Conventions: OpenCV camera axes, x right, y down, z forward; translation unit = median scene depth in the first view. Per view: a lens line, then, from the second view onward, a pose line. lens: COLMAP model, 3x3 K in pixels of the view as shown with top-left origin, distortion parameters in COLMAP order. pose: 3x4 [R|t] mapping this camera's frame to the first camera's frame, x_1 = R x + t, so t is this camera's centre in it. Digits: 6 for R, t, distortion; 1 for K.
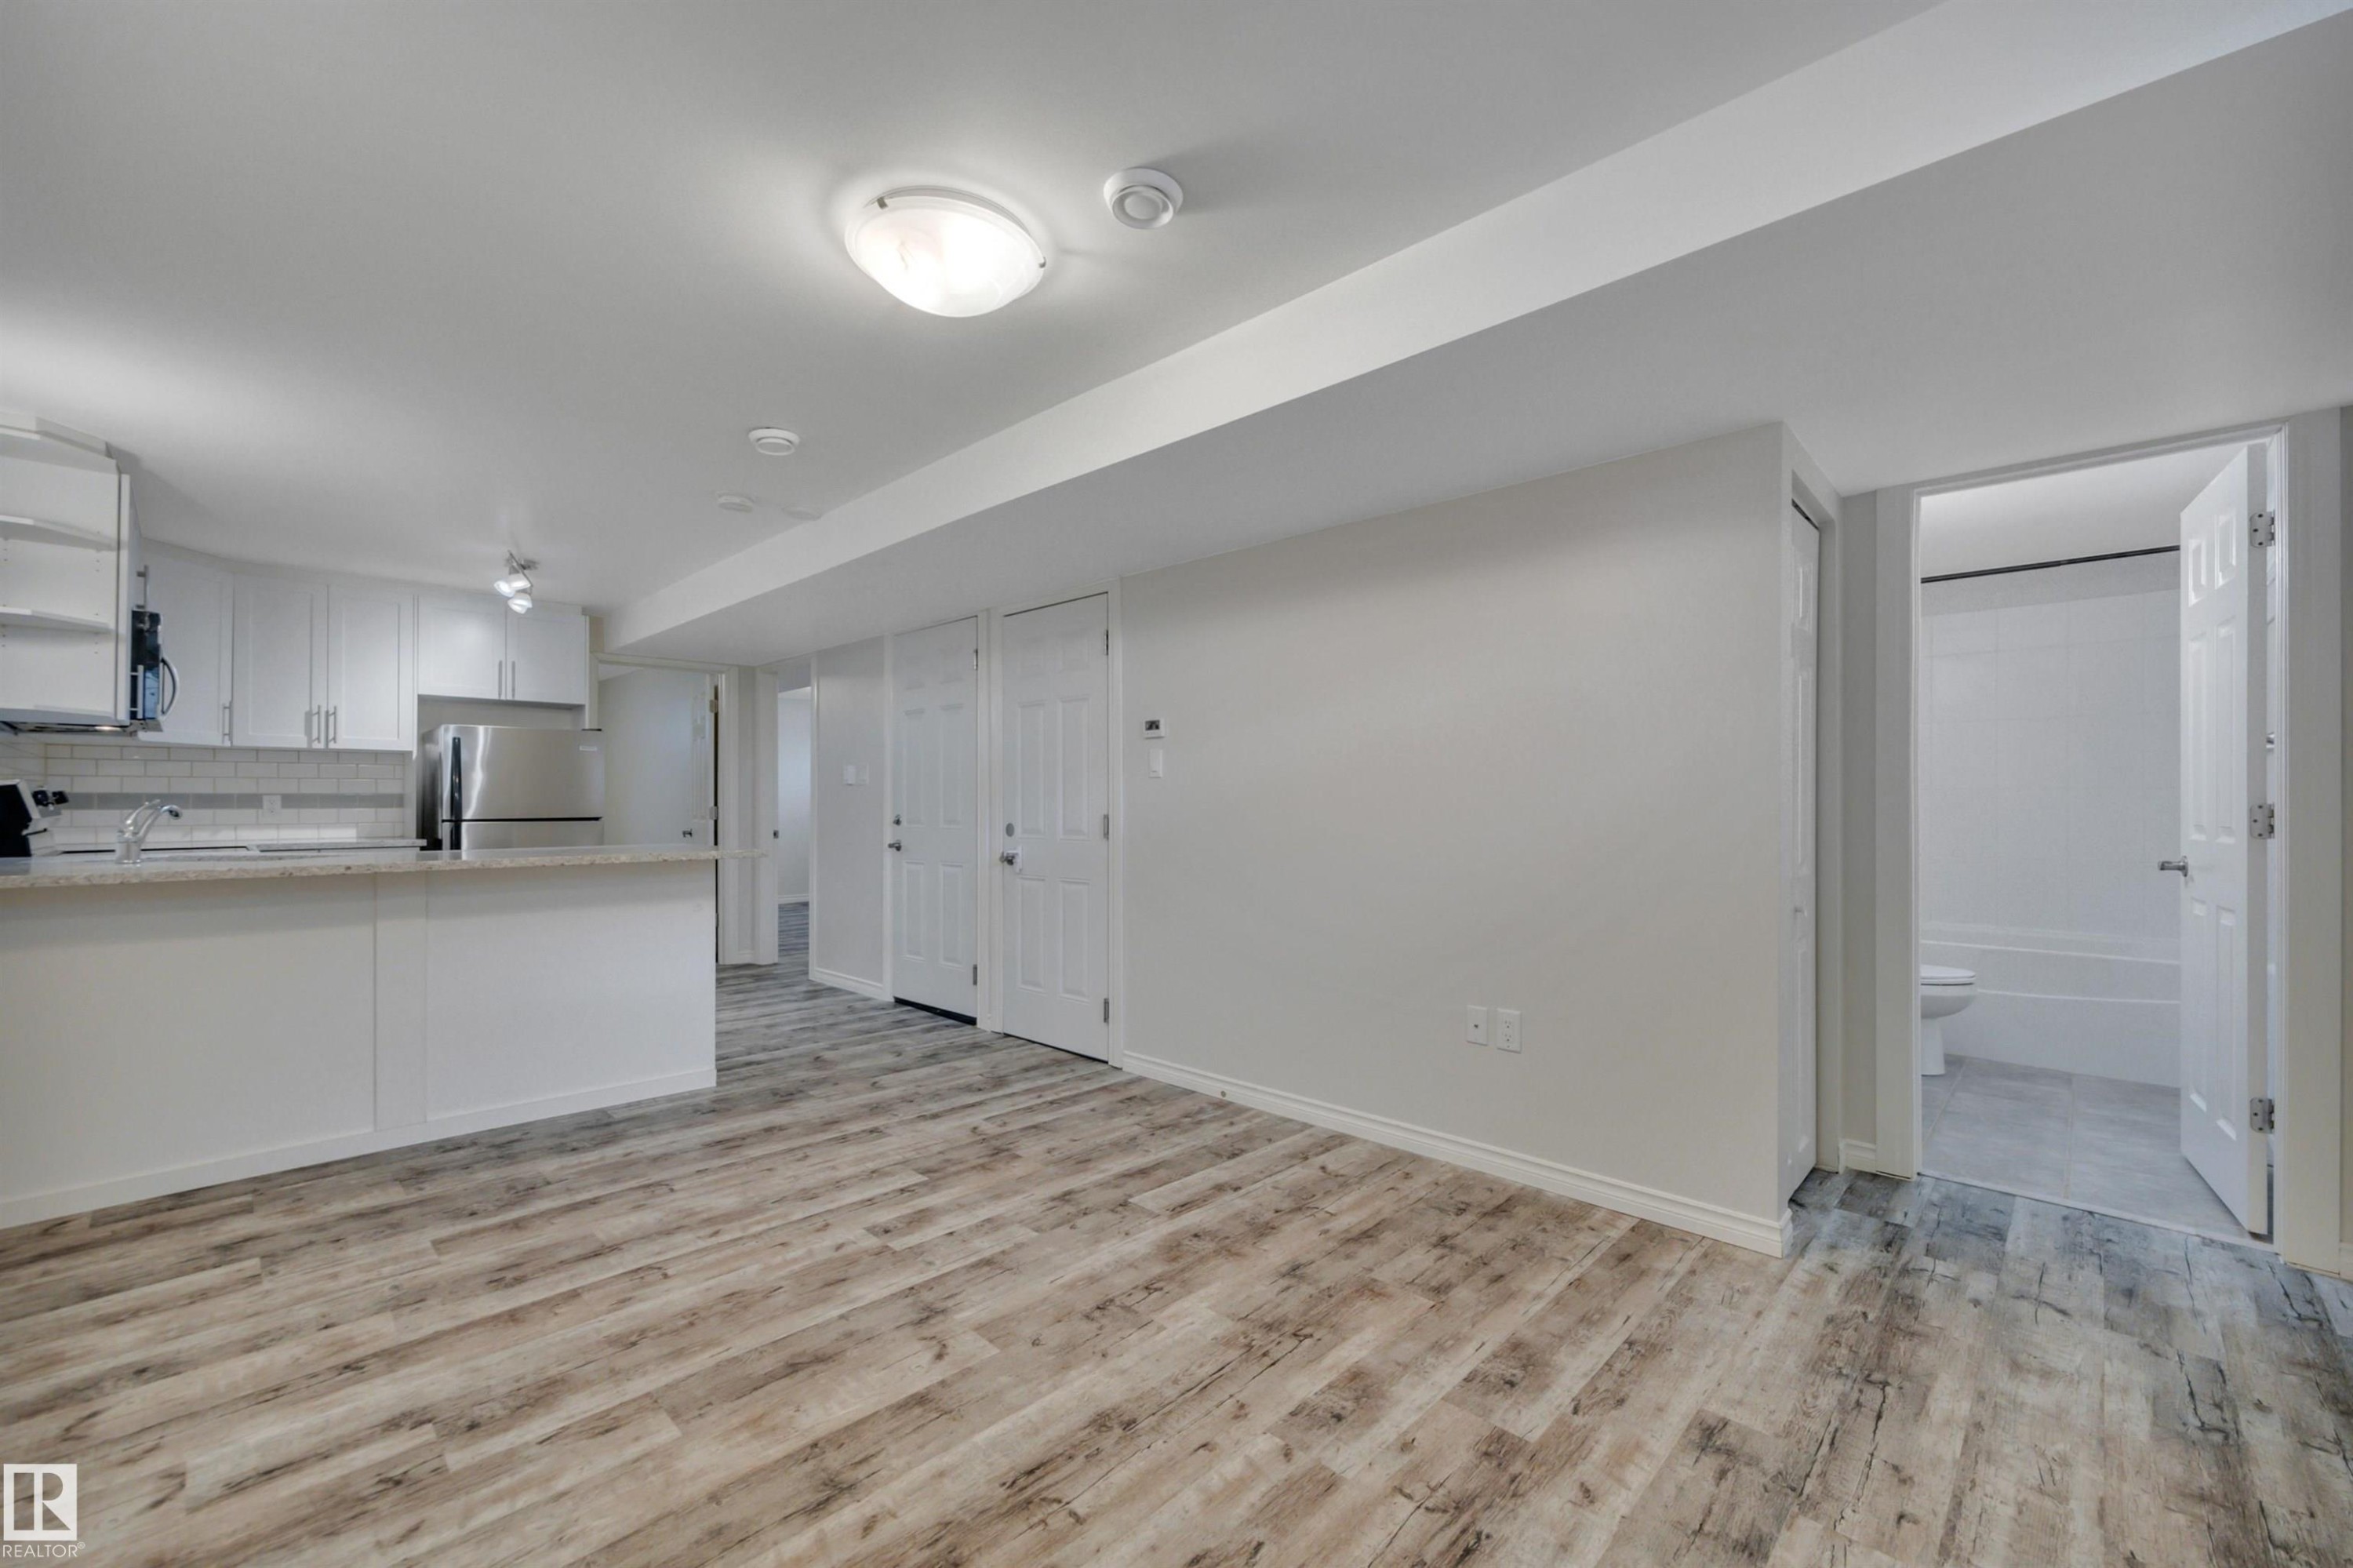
lens RADIAL K [[956.7, 0, 1174.7], [0, 956.7, 793.1], [0, 0, 1]] dist [-0.000152, -0.000189]
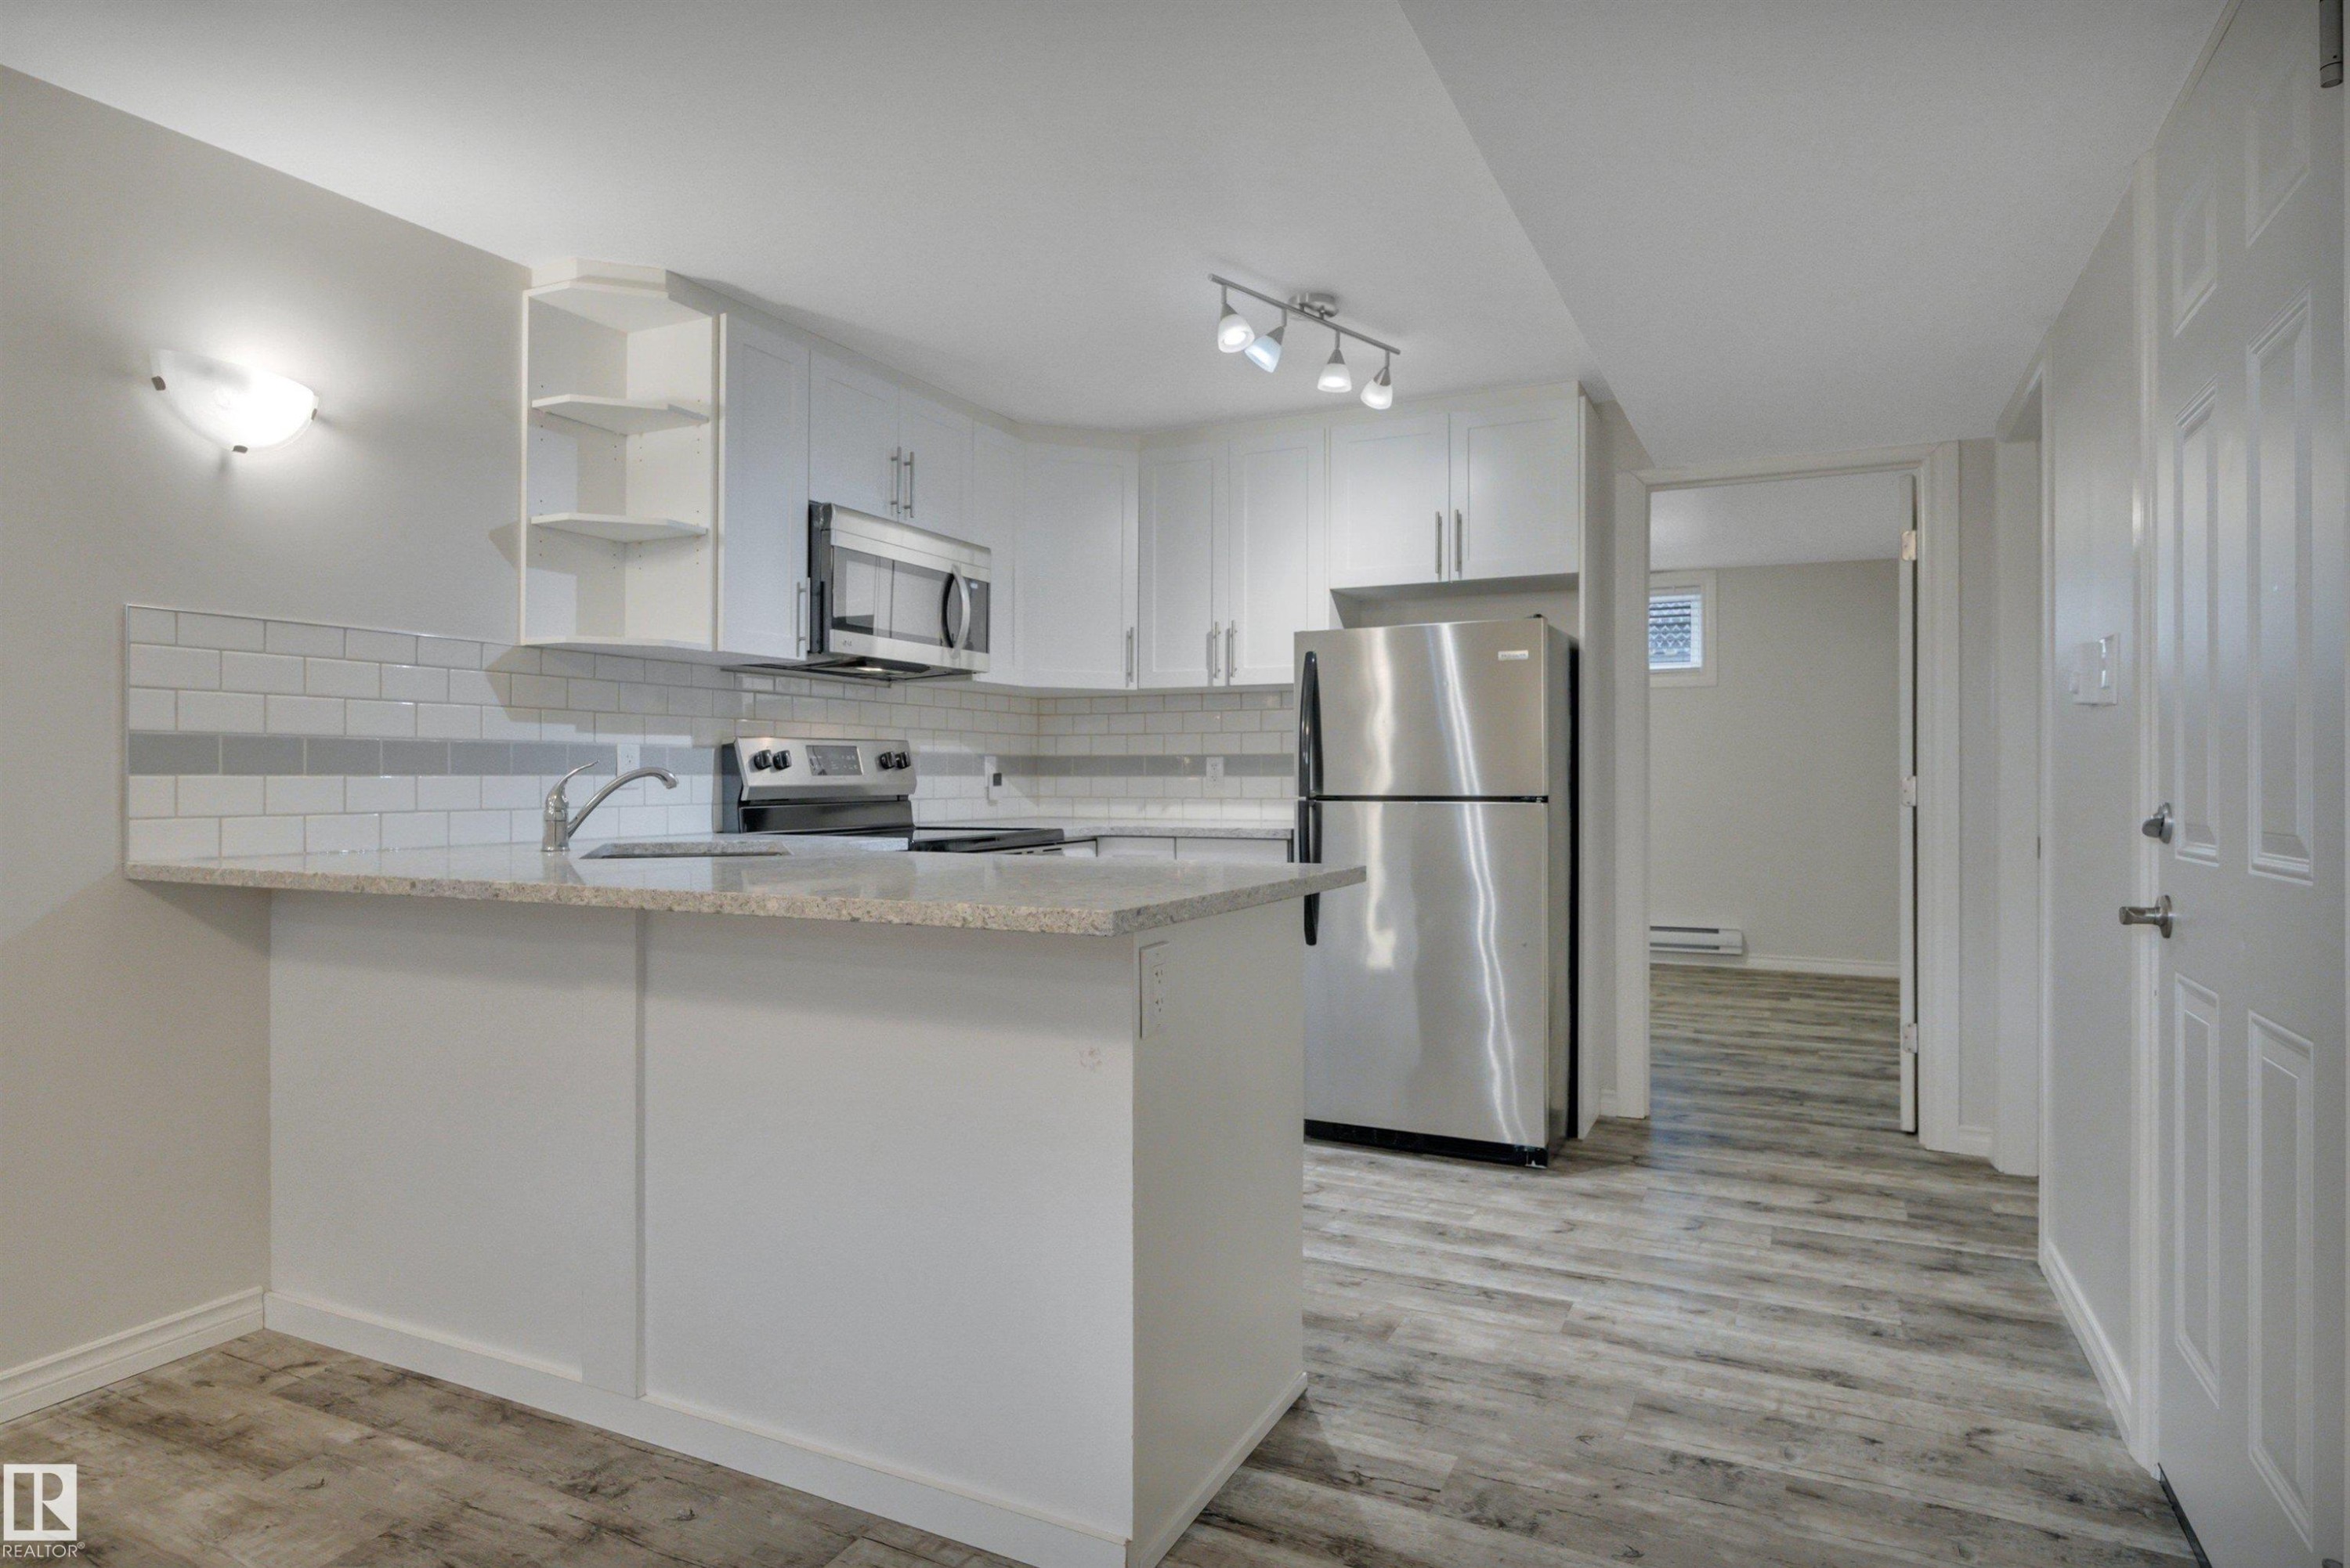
lens RADIAL K [[1322.5, 0, 1175.0], [0, 1322.5, 784.0], [0, 0, 1]] dist [0.004112, 0.000409]
pose [[0.313962, 0.008244, -0.949400, -0.034973], [0.009276, 0.999888, 0.011750, 0.015289], [0.949390, -0.012496, 0.313850, 0.985138]]
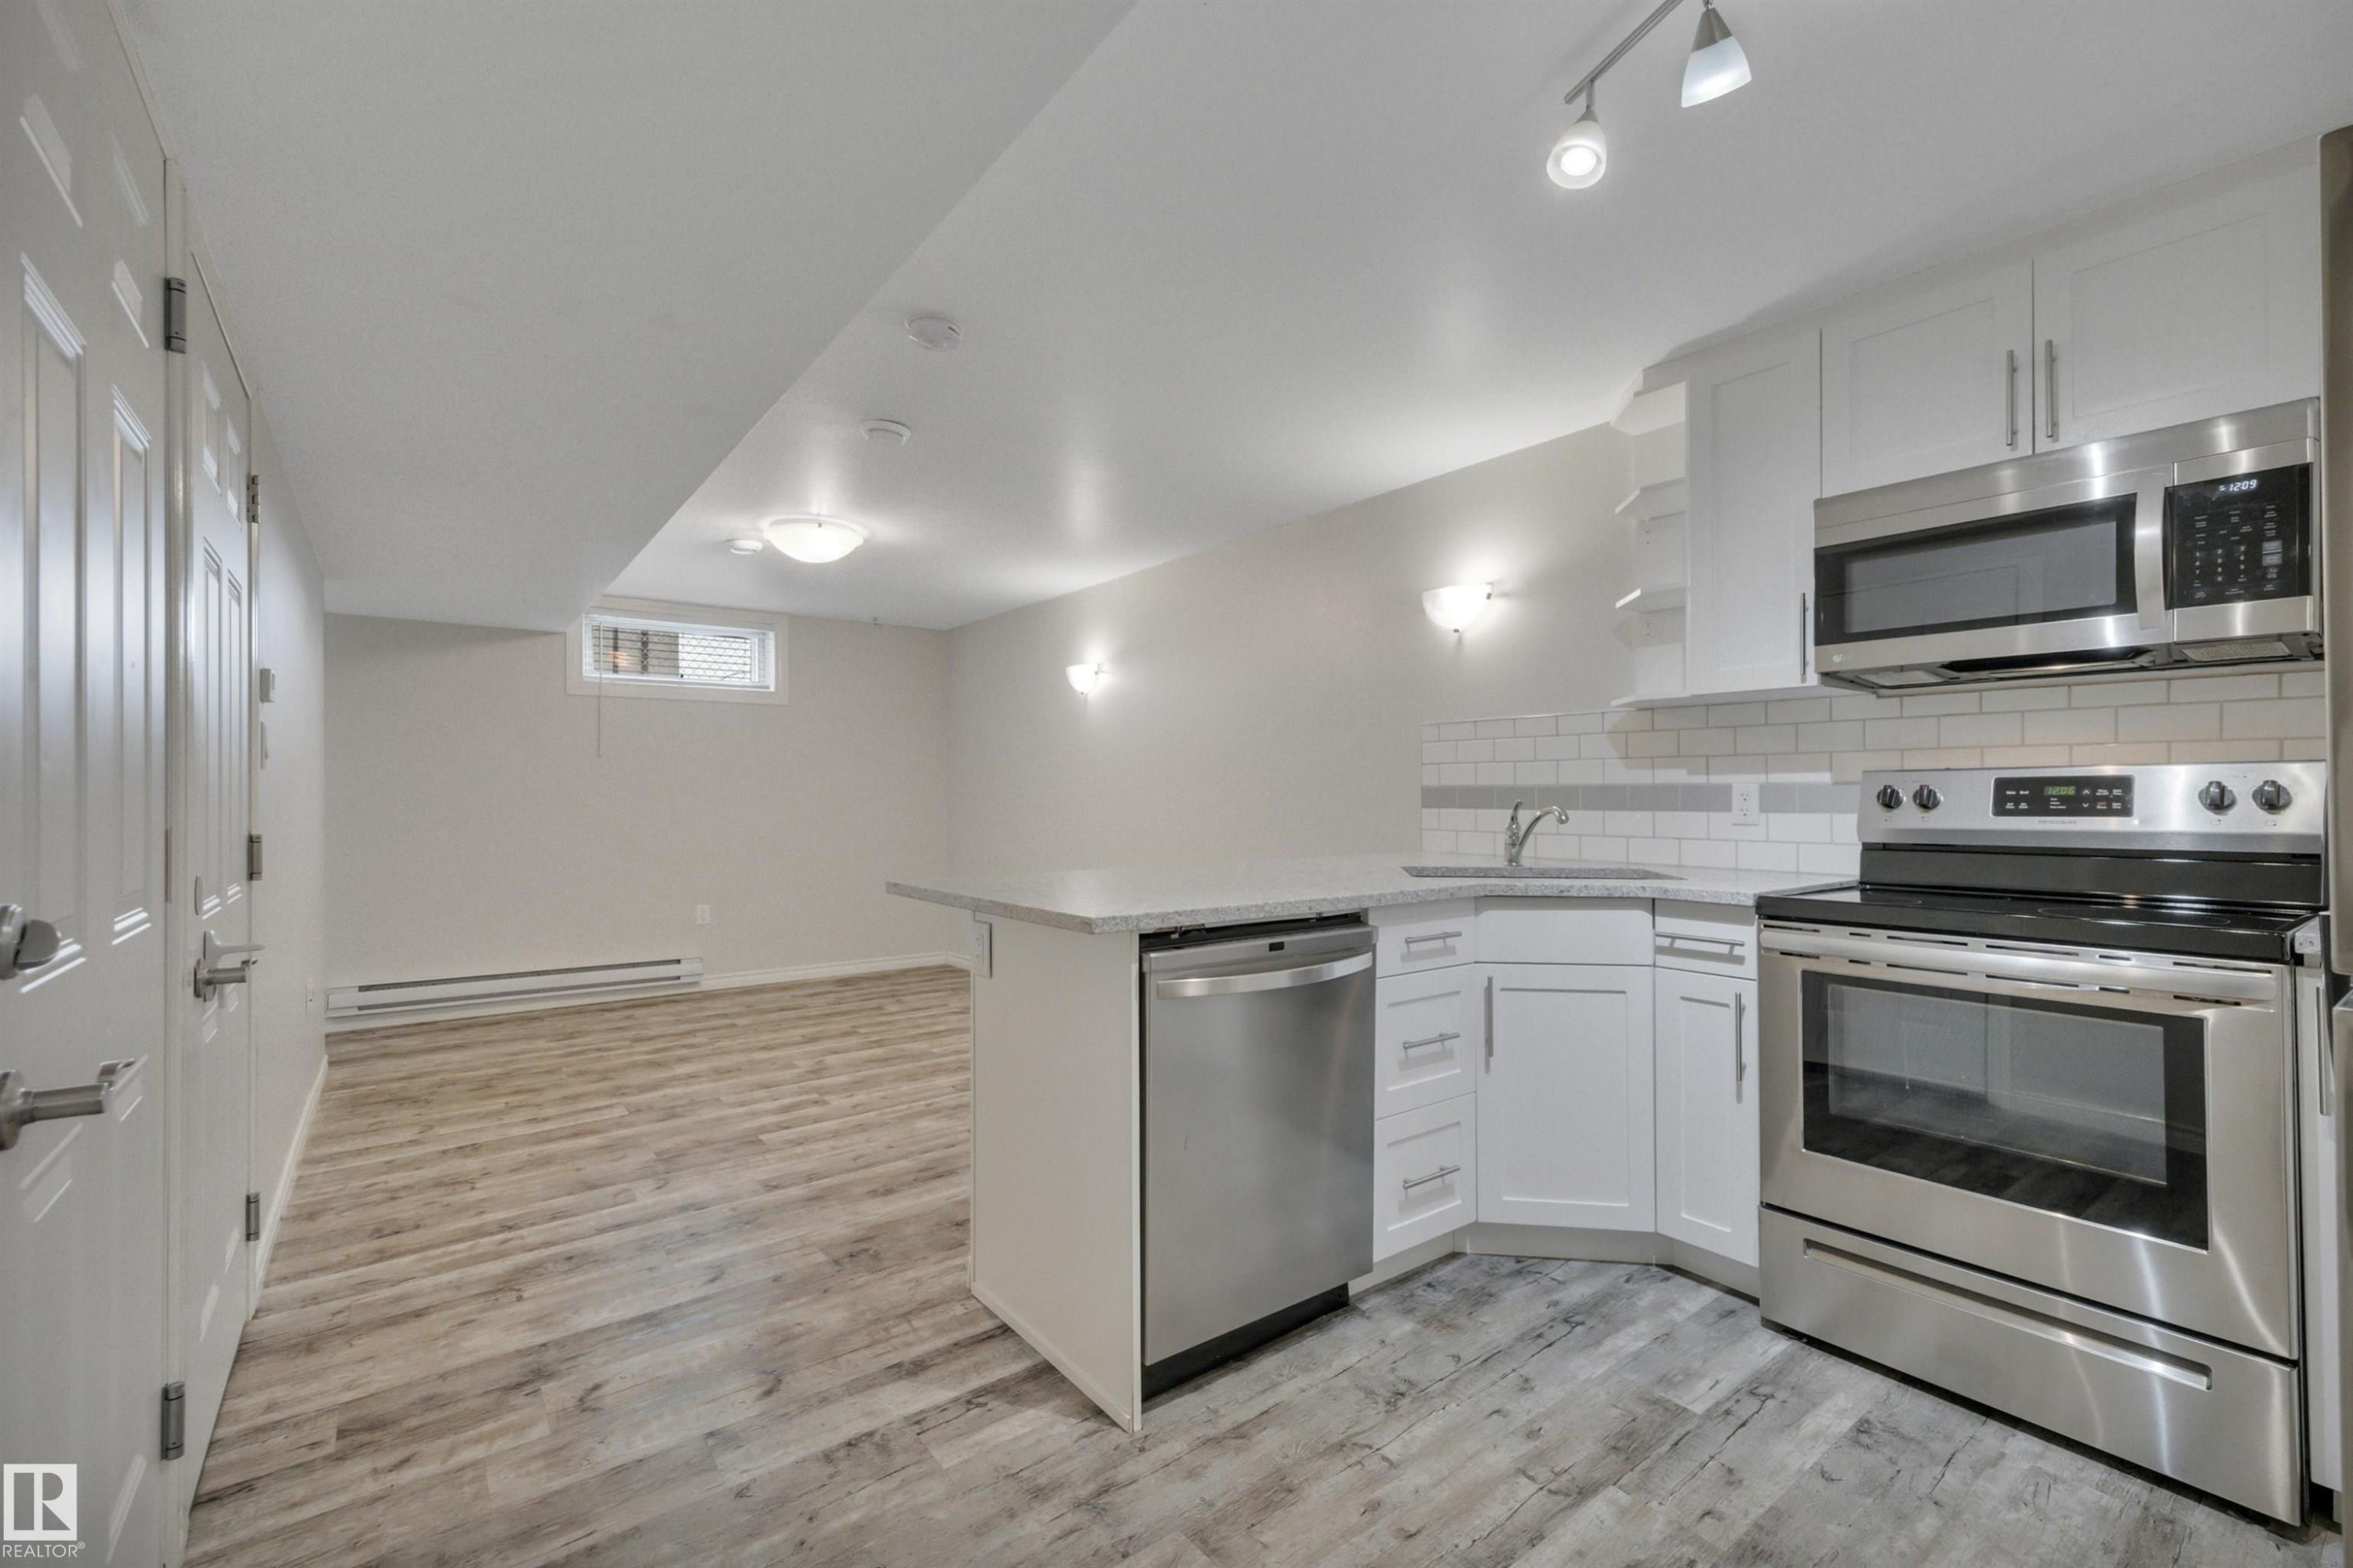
lens RADIAL K [[1008.1, 0, 1179.1], [0, 1008.1, 810.1], [0, 0, 1]] dist [-0.001747, 0.007022]
pose [[-0.989762, 0.001672, 0.142720, -0.788327], [0.002456, 0.999983, 0.005316, 0.009318], [-0.142709, 0.005612, -0.989749, 1.802251]]
